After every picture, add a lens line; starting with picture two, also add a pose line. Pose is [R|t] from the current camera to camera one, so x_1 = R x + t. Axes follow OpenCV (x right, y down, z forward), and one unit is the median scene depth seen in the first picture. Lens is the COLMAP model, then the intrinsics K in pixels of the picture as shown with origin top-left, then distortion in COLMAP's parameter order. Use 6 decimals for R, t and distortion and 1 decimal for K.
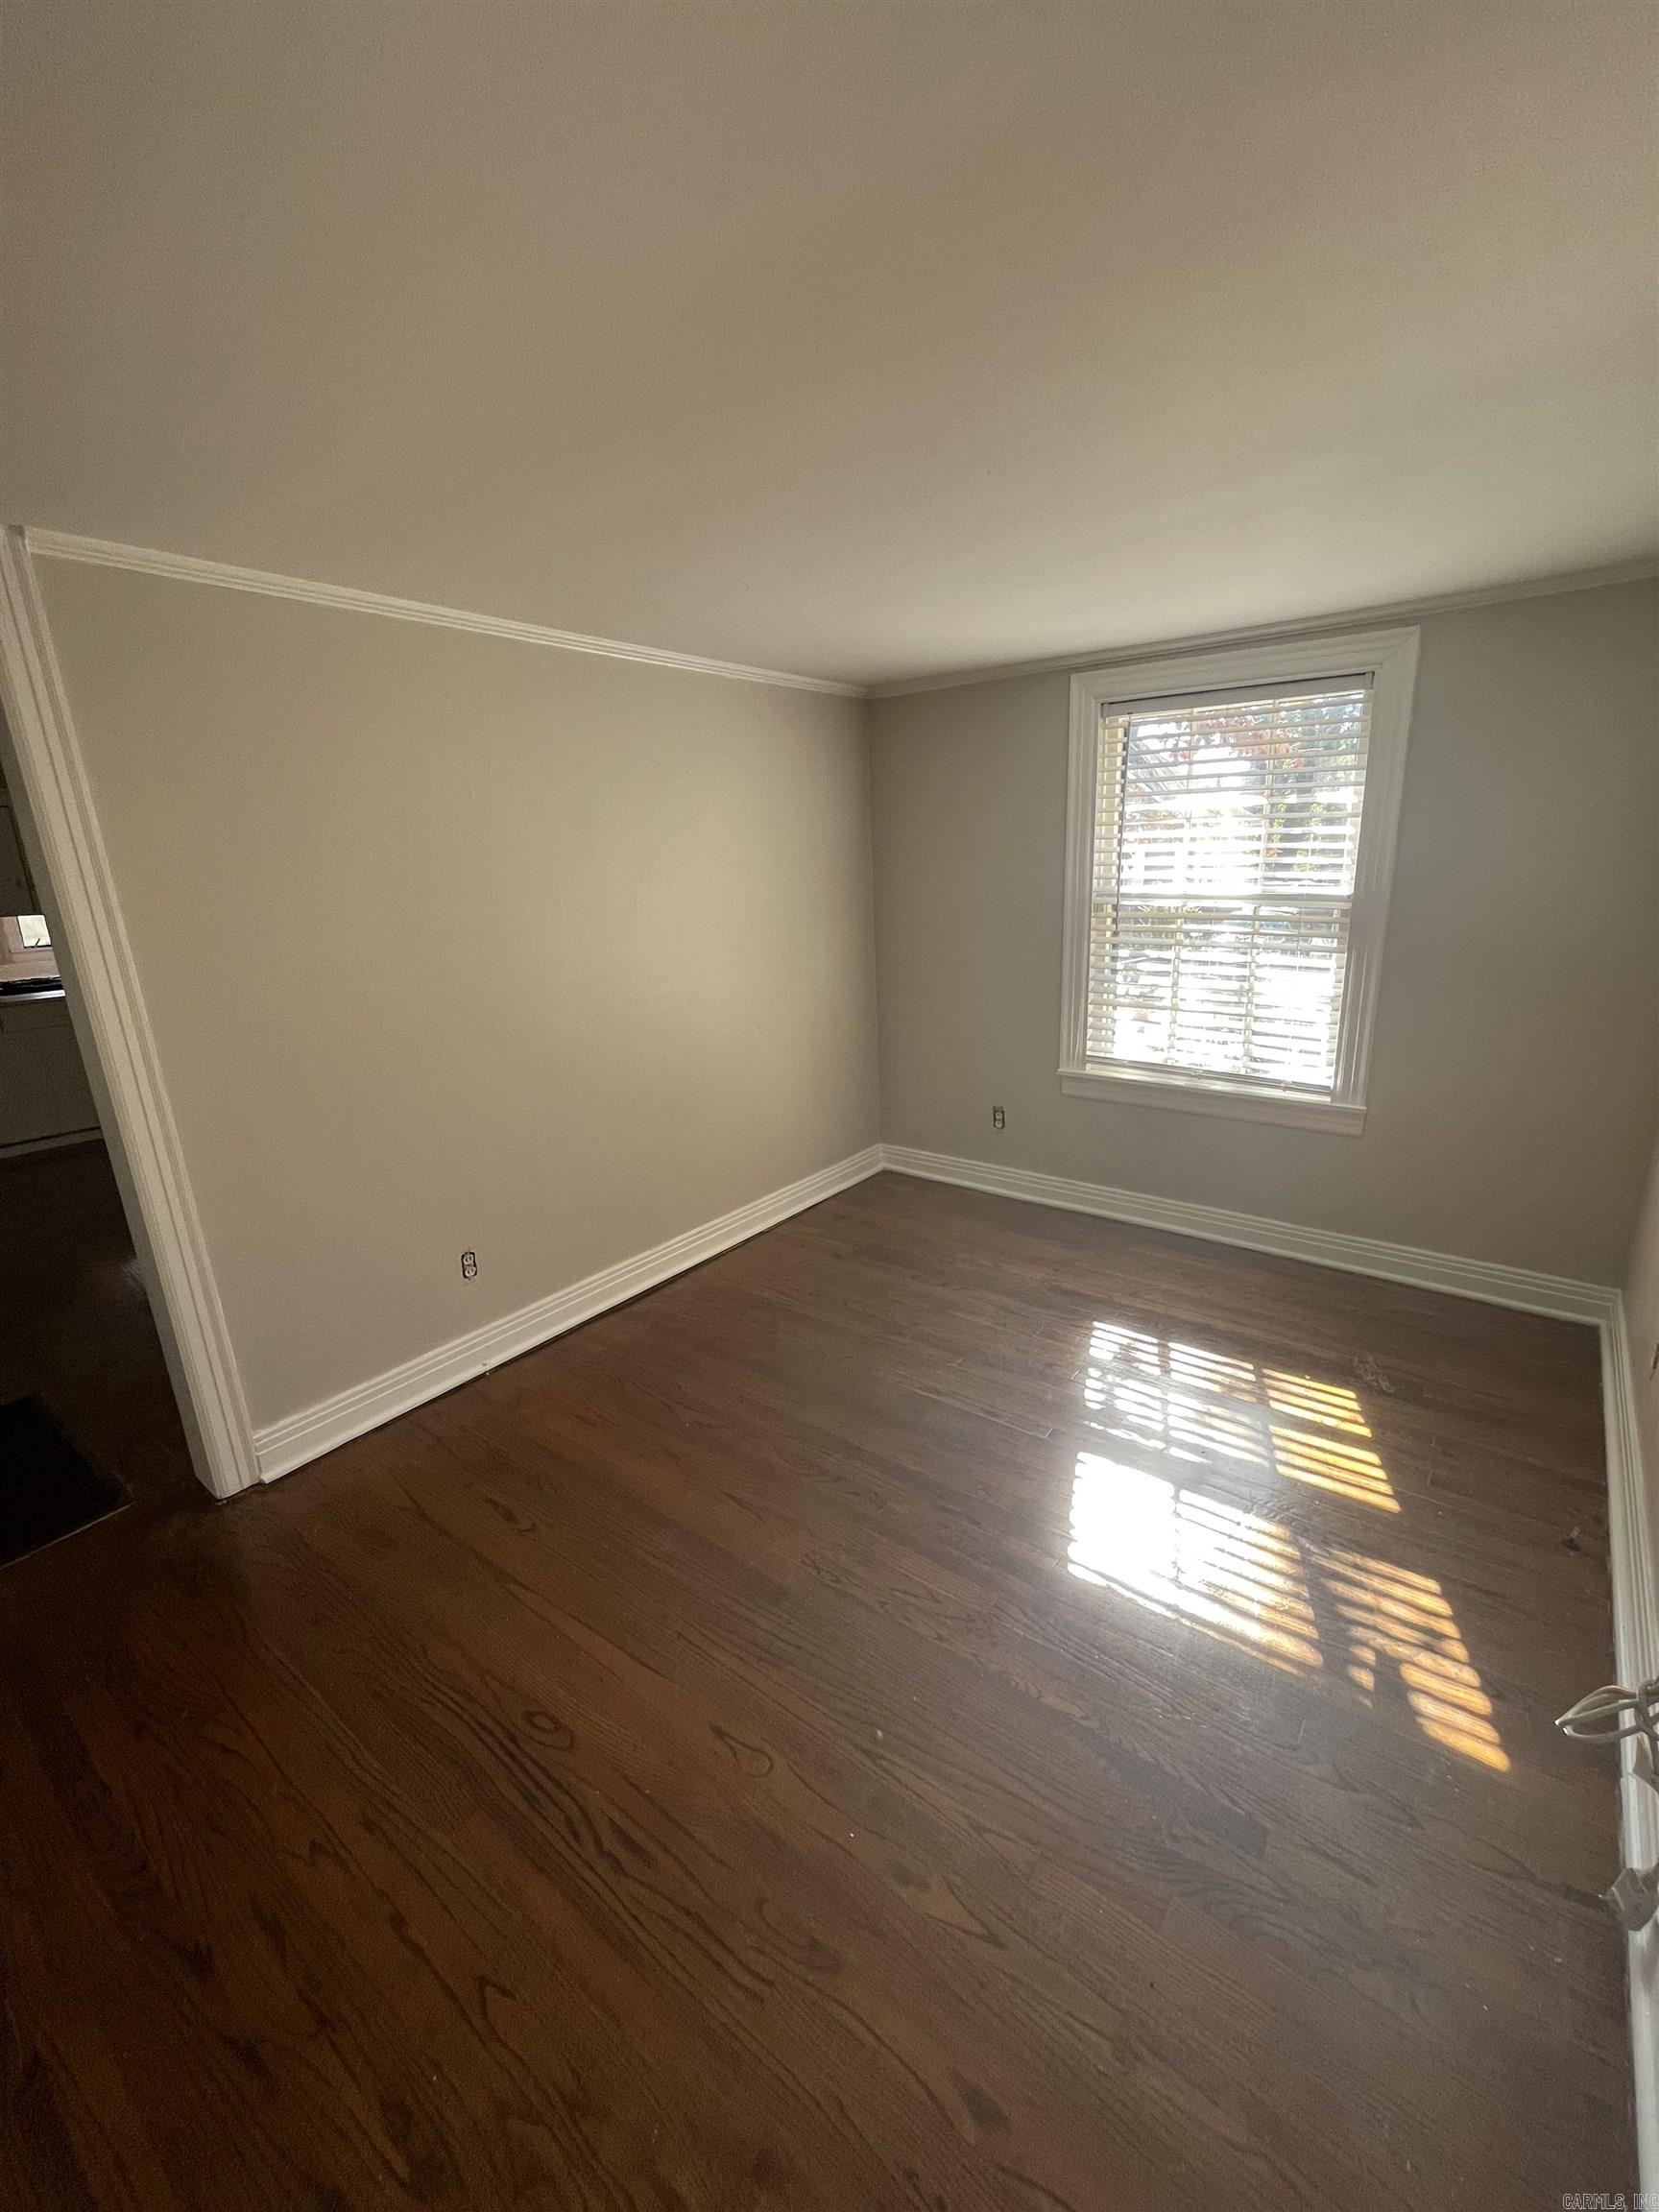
lens RADIAL K [[887.9, 0, 831.3], [0, 887.9, 1106.4], [0, 0, 1]] dist [-0.001682, -0.000120]
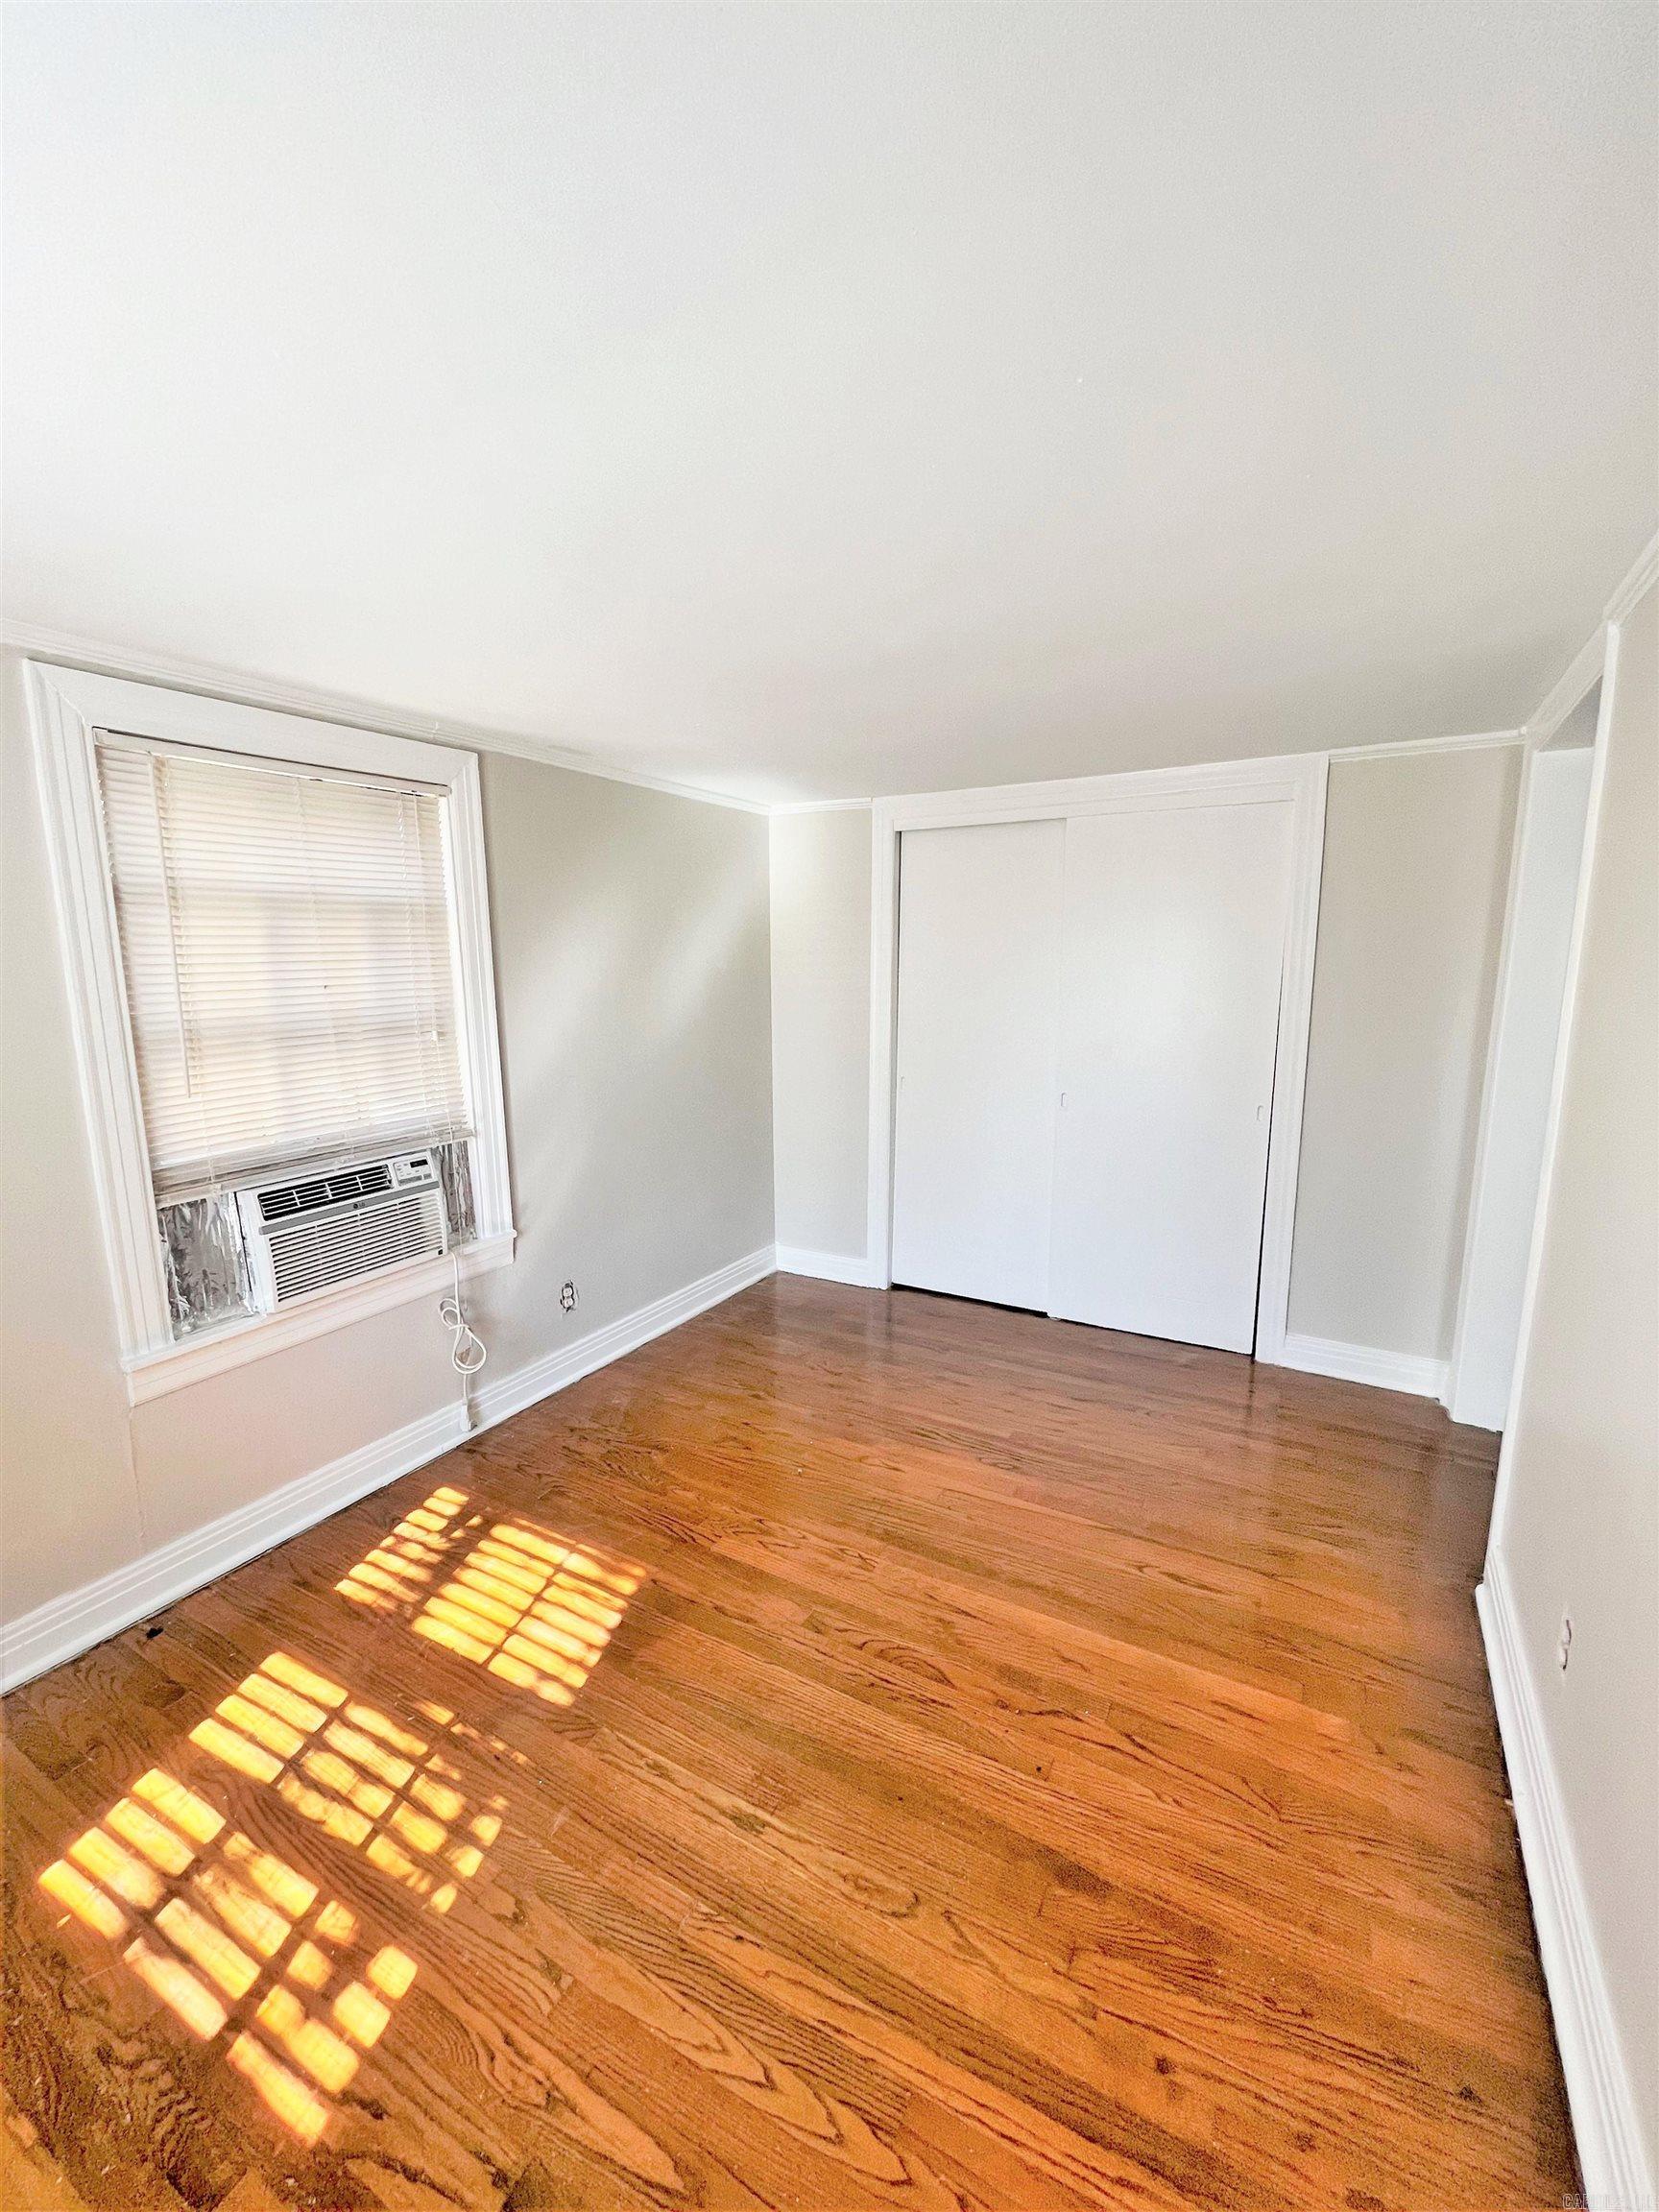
lens RADIAL K [[887.9, 0, 829.8], [0, 887.9, 1103.4], [0, 0, 1]] dist [-0.001682, -0.000120]
pose [[-0.990516, 0.069081, -0.118766, 0.101682], [0.011379, 0.902685, 0.430152, -0.414344], [0.136924, 0.424722, -0.894910, 1.445710]]
